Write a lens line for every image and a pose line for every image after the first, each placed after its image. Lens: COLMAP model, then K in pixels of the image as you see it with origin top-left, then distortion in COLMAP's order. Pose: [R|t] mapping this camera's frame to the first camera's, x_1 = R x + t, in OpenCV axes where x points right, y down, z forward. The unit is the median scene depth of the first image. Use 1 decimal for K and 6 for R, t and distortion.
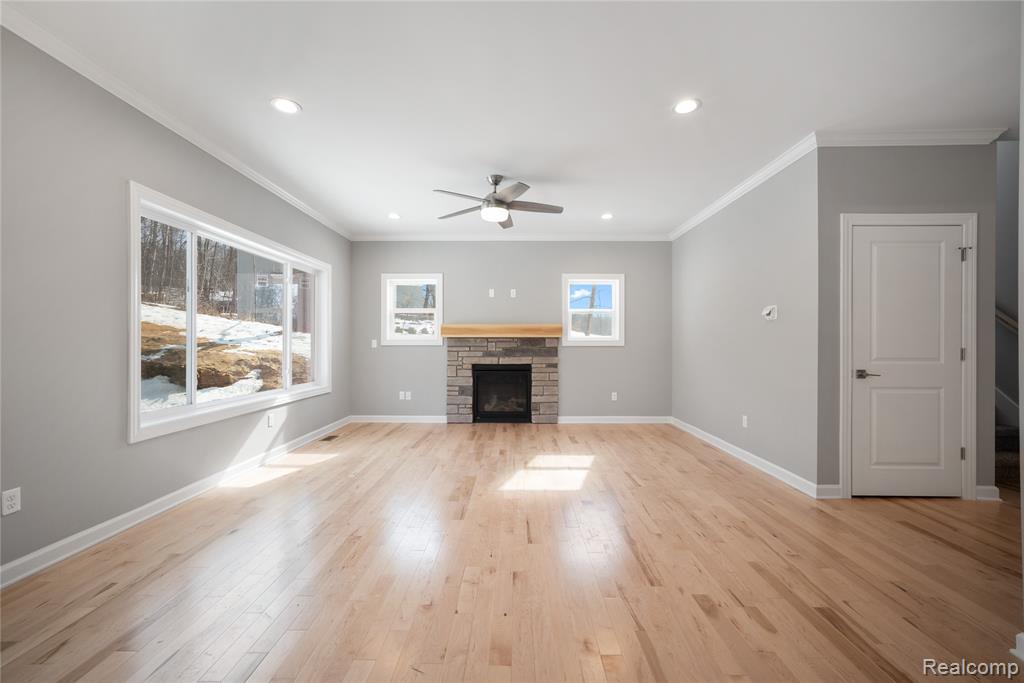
lens RADIAL K [[431.7, 0, 508.8], [0, 431.7, 343.6], [0, 0, 1]] dist [0.002195, 0.001119]
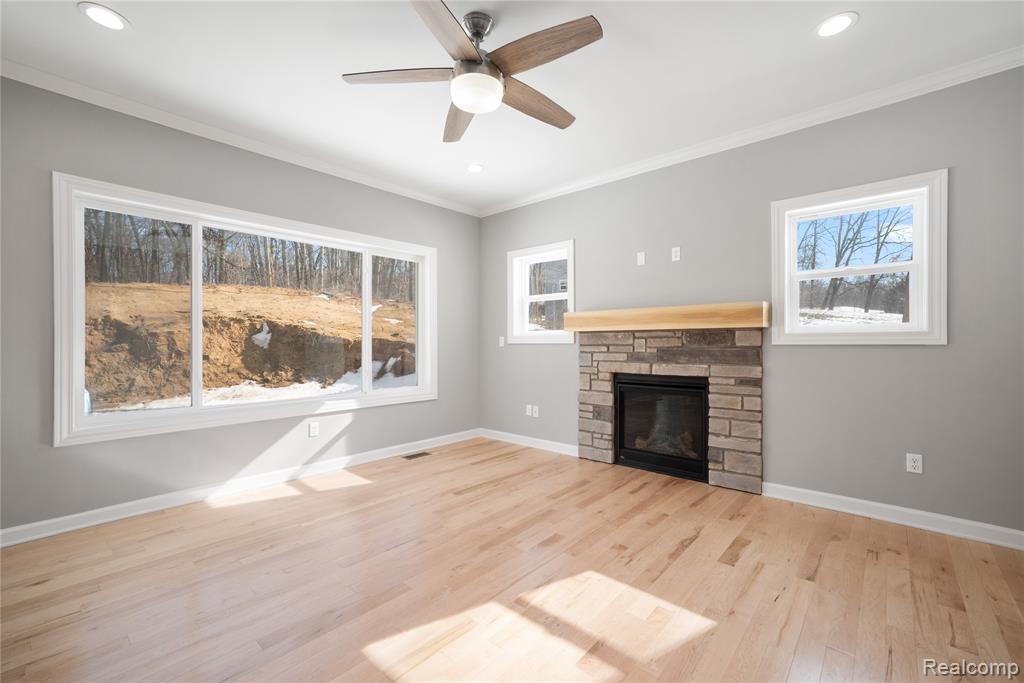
lens RADIAL K [[431.7, 0, 514.7], [0, 431.7, 342.9], [0, 0, 1]] dist [0.002195, 0.001119]
pose [[0.755367, -0.002080, -0.655299, 0.228631], [0.004125, 0.999990, 0.001580, 0.001415], [0.655289, -0.003897, 0.755368, 0.418551]]
